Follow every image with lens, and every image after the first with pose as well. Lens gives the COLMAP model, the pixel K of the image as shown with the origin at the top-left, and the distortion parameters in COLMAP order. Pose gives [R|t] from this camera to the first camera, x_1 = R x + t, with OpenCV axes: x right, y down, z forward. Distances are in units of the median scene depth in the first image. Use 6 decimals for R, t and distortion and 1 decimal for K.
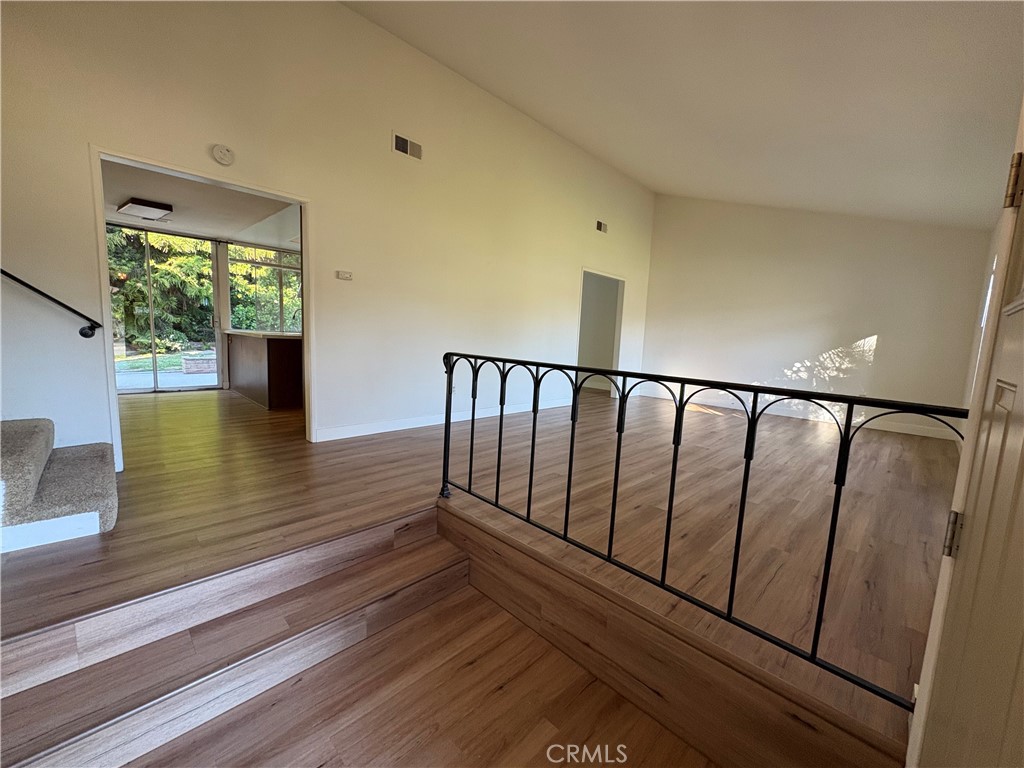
lens RADIAL K [[408.5, 0, 516.0], [0, 408.5, 381.4], [0, 0, 1]] dist [0.003670, 0.000486]
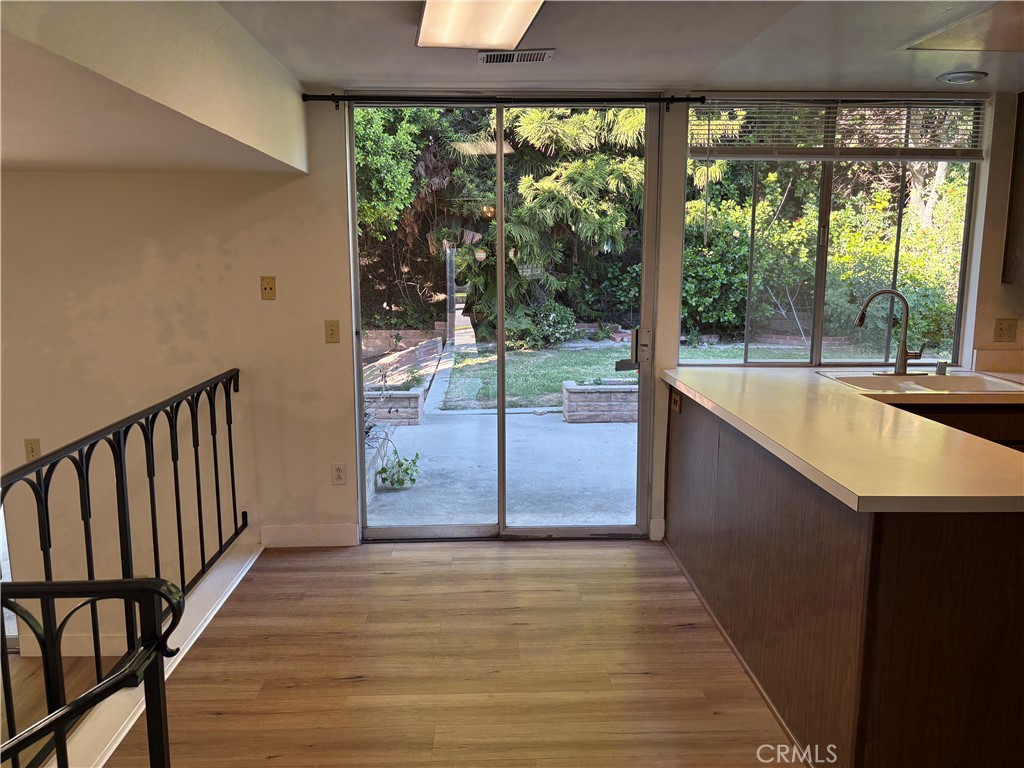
lens RADIAL K [[778.6, 0, 508.0], [0, 778.6, 377.3], [0, 0, 1]] dist [0.040760, -0.036678]
pose [[0.724624, 0.065054, -0.686067, -0.197464], [-0.047514, 0.997882, 0.044436, -0.075572], [0.687505, 0.000398, 0.726180, 0.243124]]
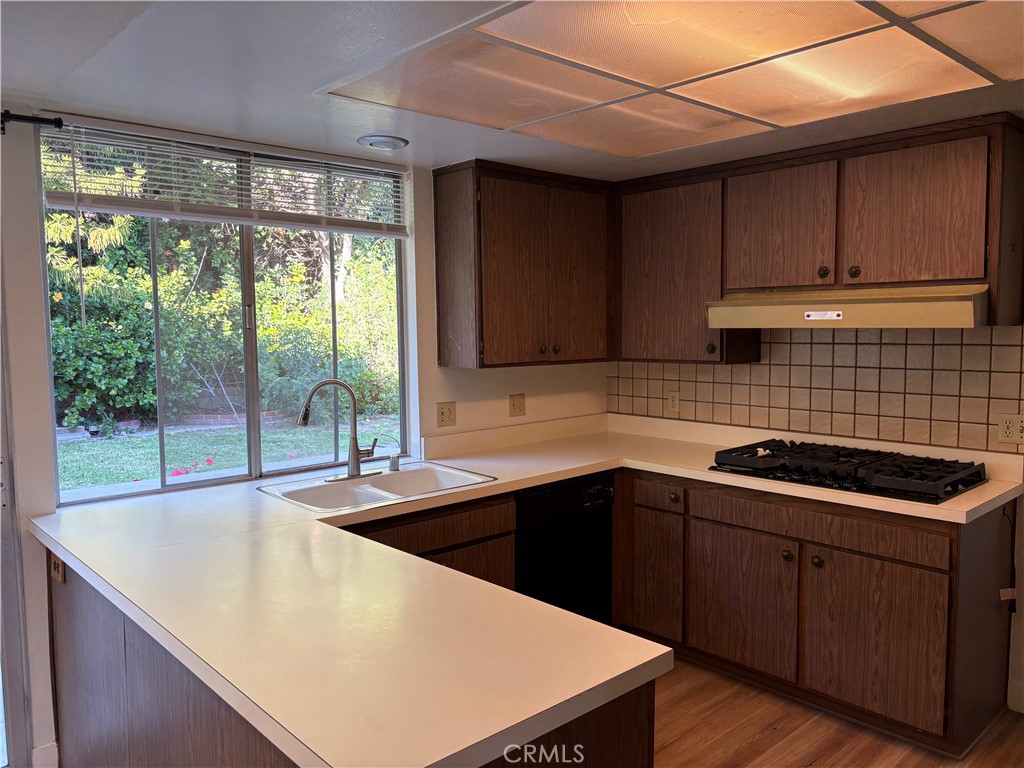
lens RADIAL K [[778.6, 0, 507.5], [0, 778.6, 375.6], [0, 0, 1]] dist [0.040760, -0.036678]
pose [[0.996727, -0.051202, -0.062555, -0.230080], [0.048527, 0.997872, -0.043546, -0.091369], [0.064652, 0.040368, 0.997091, 0.318926]]
